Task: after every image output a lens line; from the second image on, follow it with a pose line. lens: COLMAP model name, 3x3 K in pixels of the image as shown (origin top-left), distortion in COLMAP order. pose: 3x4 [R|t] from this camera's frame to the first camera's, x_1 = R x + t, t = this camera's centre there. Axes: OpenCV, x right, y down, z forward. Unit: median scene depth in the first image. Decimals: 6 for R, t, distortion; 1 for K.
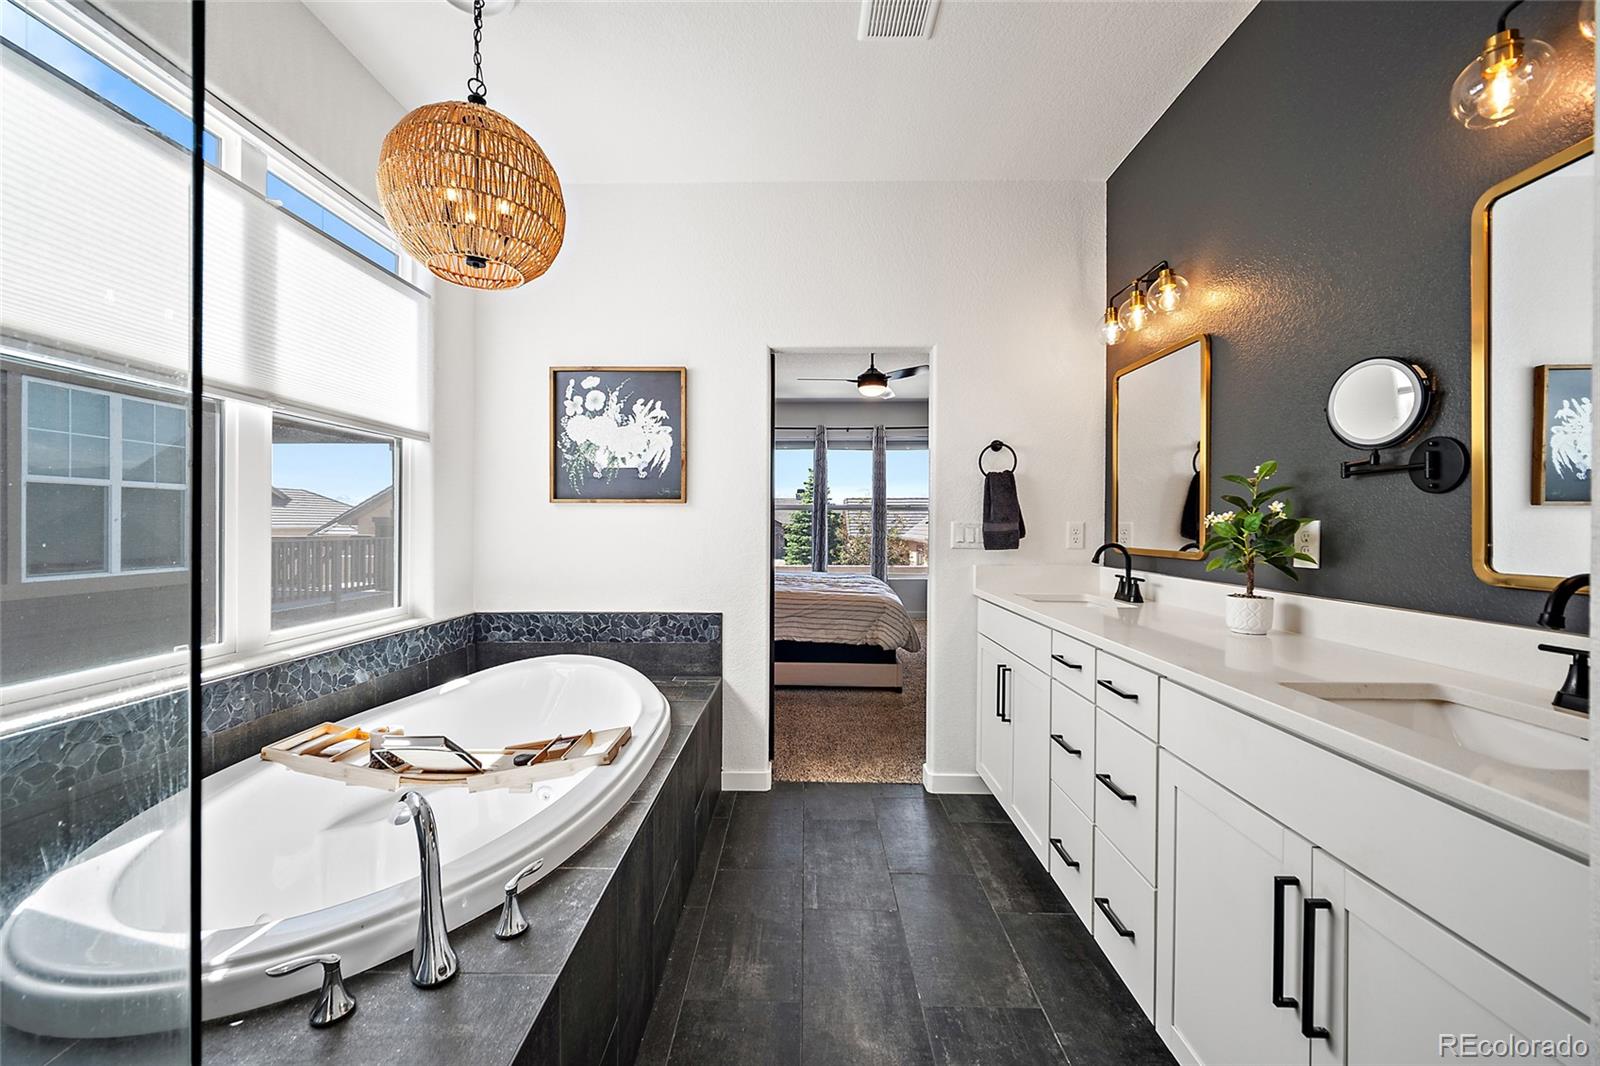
lens RADIAL K [[634.0, 0, 802.0], [0, 634.0, 528.6], [0, 0, 1]] dist [-0.003028, 0.000500]
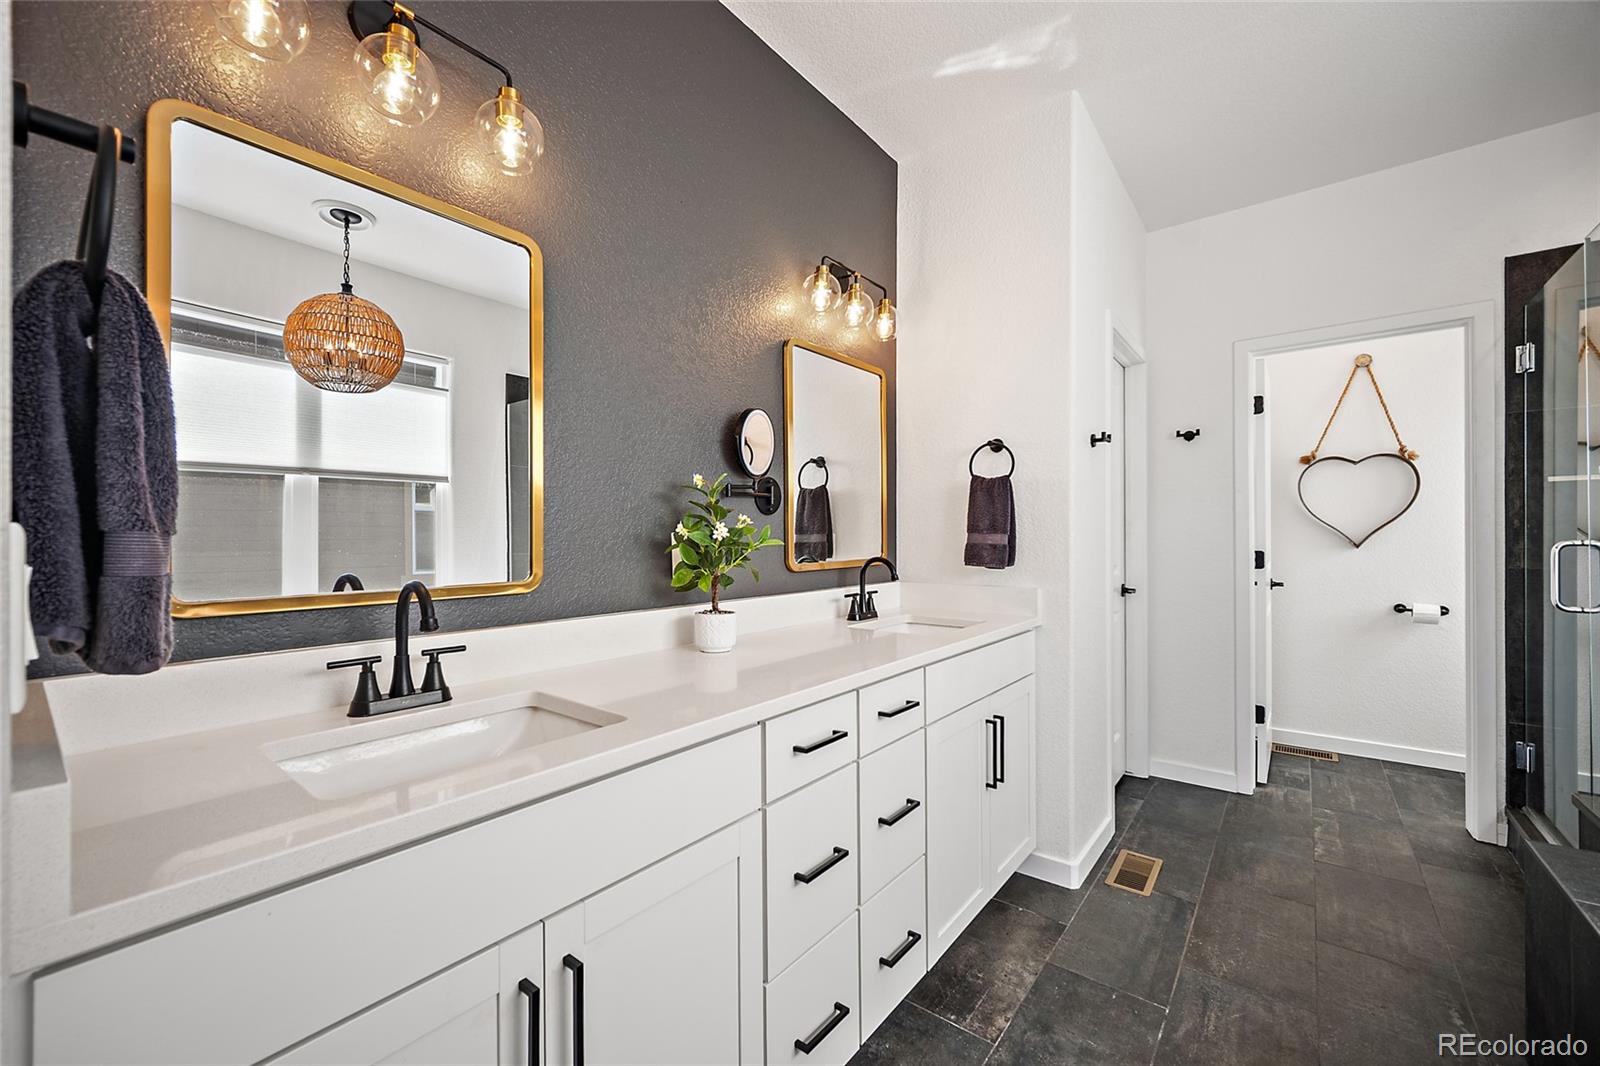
lens RADIAL K [[634.0, 0, 804.3], [0, 634.0, 538.2], [0, 0, 1]] dist [-0.003028, 0.000500]
pose [[-0.801121, -0.000835, 0.598502, 0.039471], [0.003110, 0.999980, 0.005558, -0.007504], [-0.598495, 0.006313, -0.801102, 1.767477]]
